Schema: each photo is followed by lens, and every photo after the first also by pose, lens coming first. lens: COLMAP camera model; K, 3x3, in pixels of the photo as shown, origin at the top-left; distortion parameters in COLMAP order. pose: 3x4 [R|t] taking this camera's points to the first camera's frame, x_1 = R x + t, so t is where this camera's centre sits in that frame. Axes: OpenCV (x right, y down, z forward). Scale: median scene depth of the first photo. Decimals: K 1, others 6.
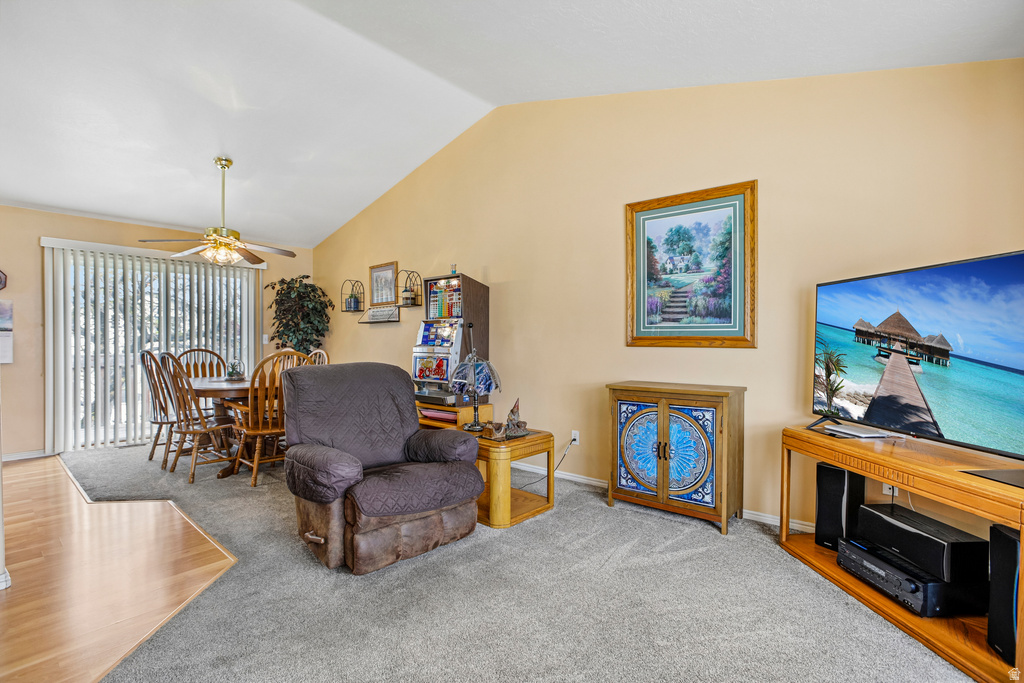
lens RADIAL K [[475.9, 0, 515.4], [0, 475.9, 343.5], [0, 0, 1]] dist [-0.042905, 0.011640]
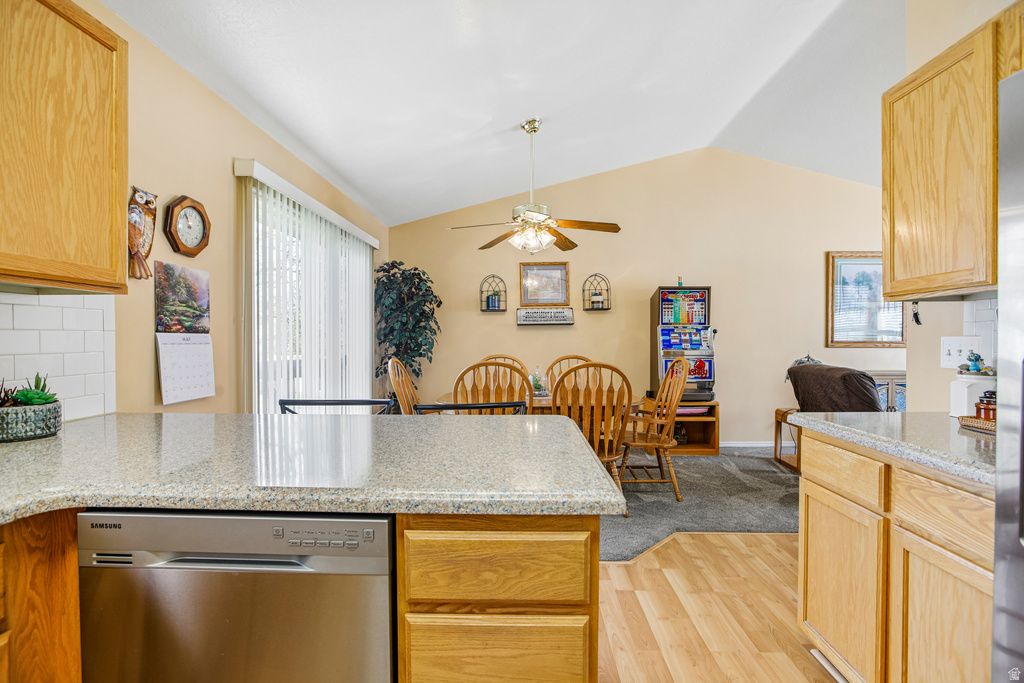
lens RADIAL K [[475.9, 0, 502.6], [0, 475.9, 338.1], [0, 0, 1]] dist [-0.042905, 0.011640]
pose [[0.784323, -0.000379, 0.620353, -0.967522], [0.003514, 0.999986, -0.003833, -0.015182], [-0.620343, 0.005186, 0.784314, 0.325131]]
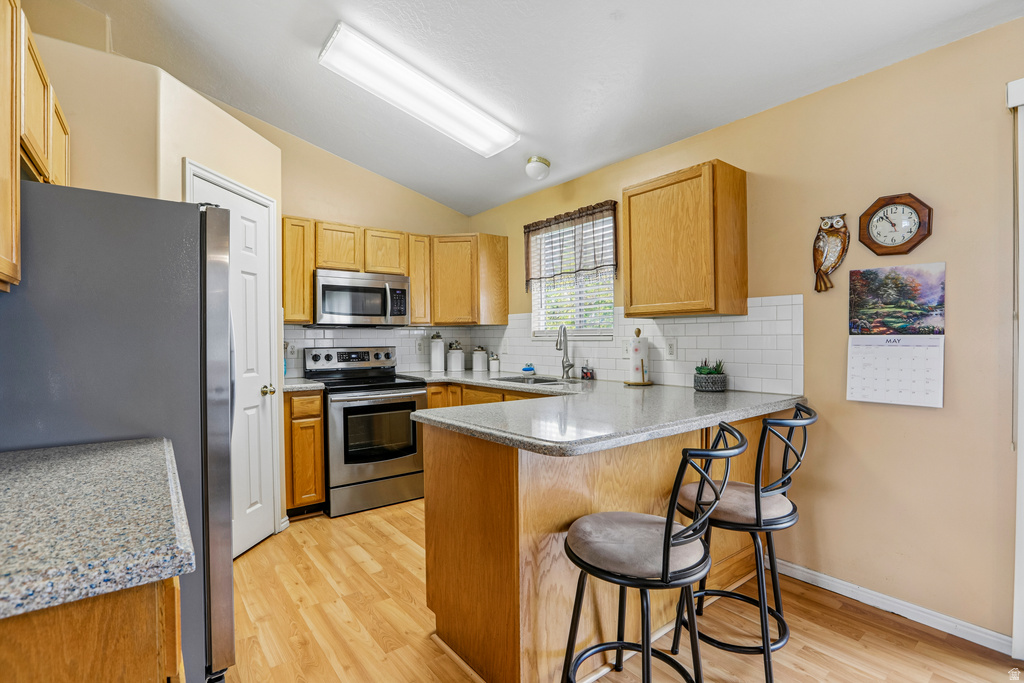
lens RADIAL K [[483.1, 0, 507.0], [0, 483.1, 345.4], [0, 0, 1]] dist [-0.022197, 0.002588]
pose [[-0.199327, 0.015614, -0.979809, -0.477062], [0.000829, 0.999875, 0.015766, -0.019529], [0.979933, 0.002331, -0.199315, 0.570133]]
